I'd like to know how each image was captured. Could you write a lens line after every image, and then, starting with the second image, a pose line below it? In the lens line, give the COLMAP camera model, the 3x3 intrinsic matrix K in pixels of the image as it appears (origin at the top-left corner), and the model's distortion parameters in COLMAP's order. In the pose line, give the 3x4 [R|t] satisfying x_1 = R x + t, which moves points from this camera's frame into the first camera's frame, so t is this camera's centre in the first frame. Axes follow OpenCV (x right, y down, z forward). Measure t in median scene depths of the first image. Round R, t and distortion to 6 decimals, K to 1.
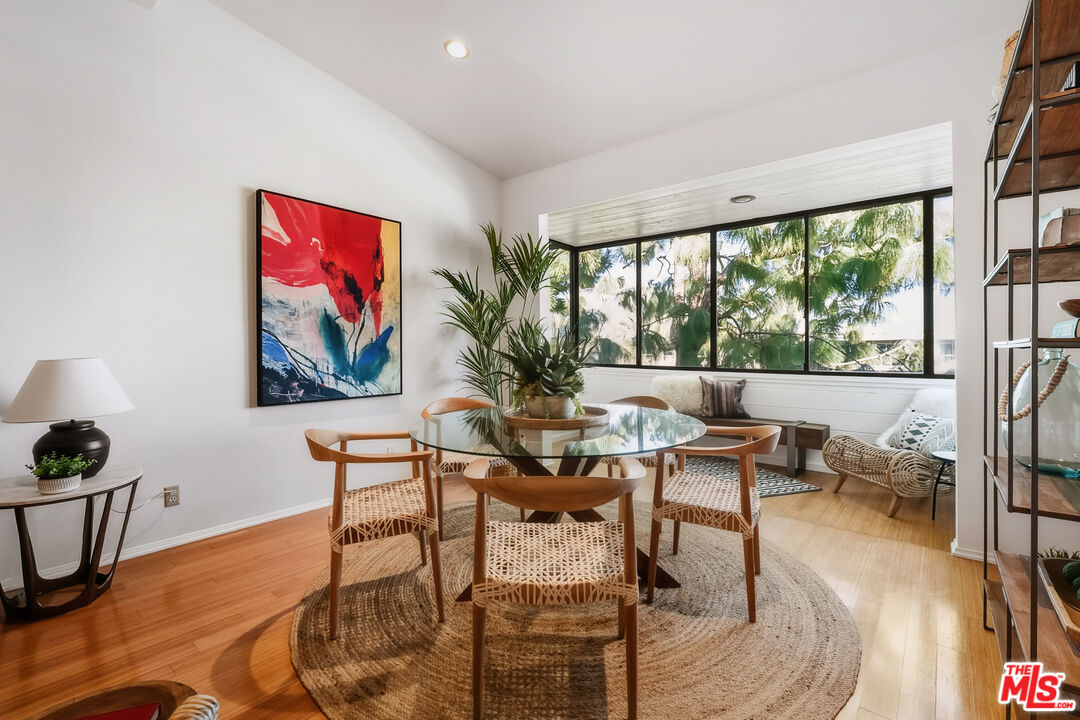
lens RADIAL K [[473.8, 0, 540.2], [0, 473.8, 351.3], [0, 0, 1]] dist [0.000880, -0.000158]
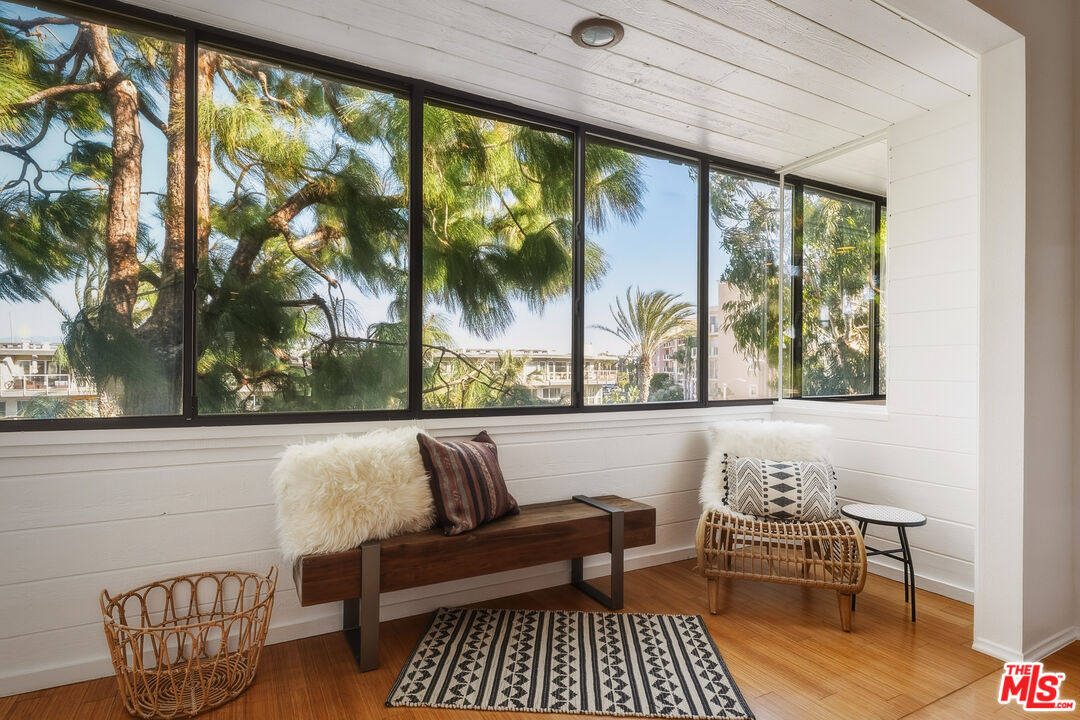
lens RADIAL K [[562.8, 0, 543.4], [0, 562.8, 363.5], [0, 0, 1]] dist [-0.005286, 0.001978]
pose [[0.360948, 0.009728, 0.932535, -0.102999], [0.004118, 0.999919, -0.012025, -0.001989], [-0.932577, 0.008181, 0.360878, 1.035881]]
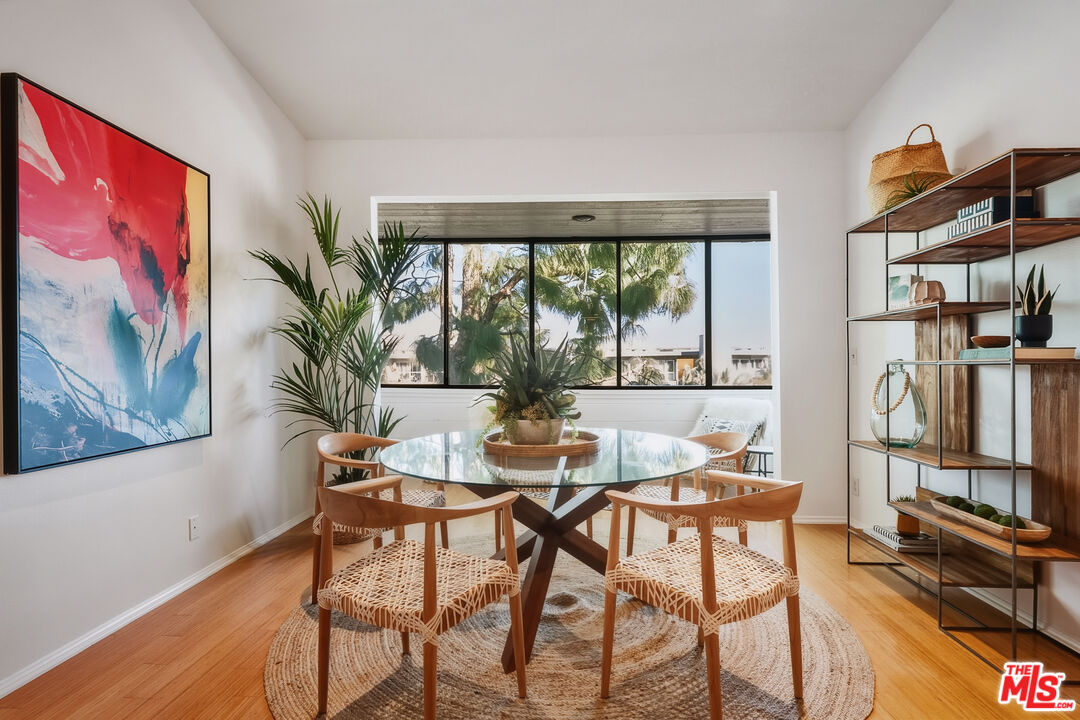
lens RADIAL K [[562.8, 0, 545.8], [0, 562.8, 364.1], [0, 0, 1]] dist [-0.005286, 0.001978]
pose [[0.802153, -0.000365, 0.597118, -0.427831], [0.005663, 0.999959, -0.006996, -0.000906], [-0.597091, 0.008994, 0.802123, 0.107399]]
